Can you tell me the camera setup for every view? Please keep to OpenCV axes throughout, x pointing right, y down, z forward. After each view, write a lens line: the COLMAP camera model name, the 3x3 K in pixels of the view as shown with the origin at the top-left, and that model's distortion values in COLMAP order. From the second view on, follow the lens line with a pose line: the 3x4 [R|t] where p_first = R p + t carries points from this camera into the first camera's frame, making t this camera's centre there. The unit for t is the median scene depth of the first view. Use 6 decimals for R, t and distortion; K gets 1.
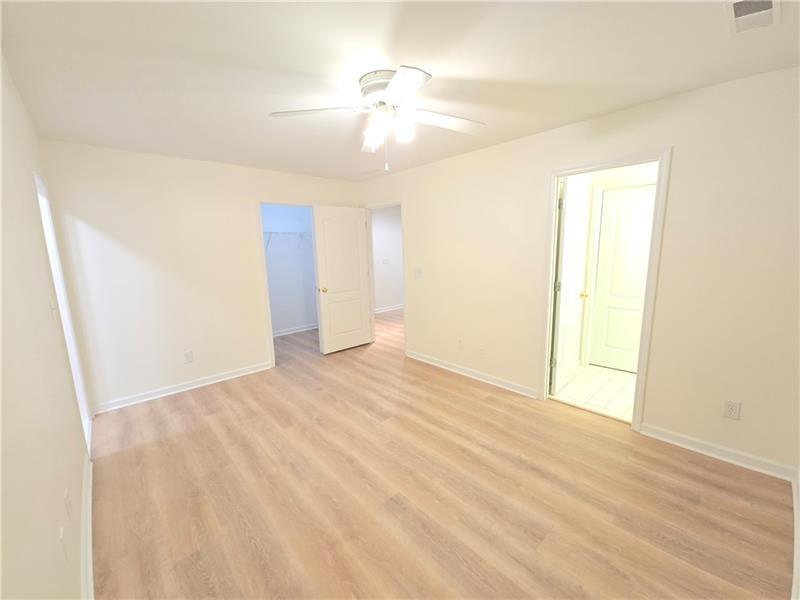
lens RADIAL K [[323.5, 0, 401.0], [0, 323.5, 300.2], [0, 0, 1]] dist [0.003351, -0.004479]
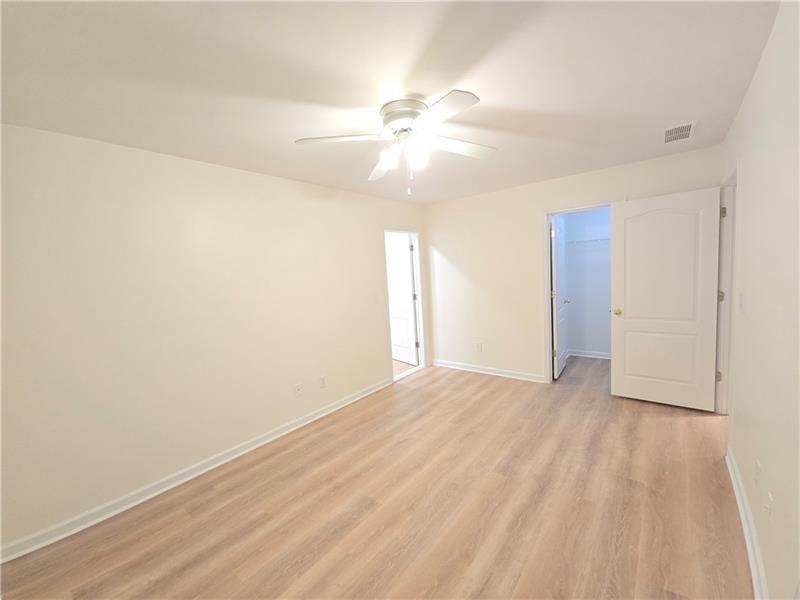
lens RADIAL K [[323.5, 0, 401.4], [0, 323.5, 299.5], [0, 0, 1]] dist [0.003351, -0.004479]
pose [[0.160191, 0.104253, -0.981565, 0.583660], [-0.110776, 0.990024, 0.087072, -0.097740], [0.980850, 0.094786, 0.170142, 0.498176]]
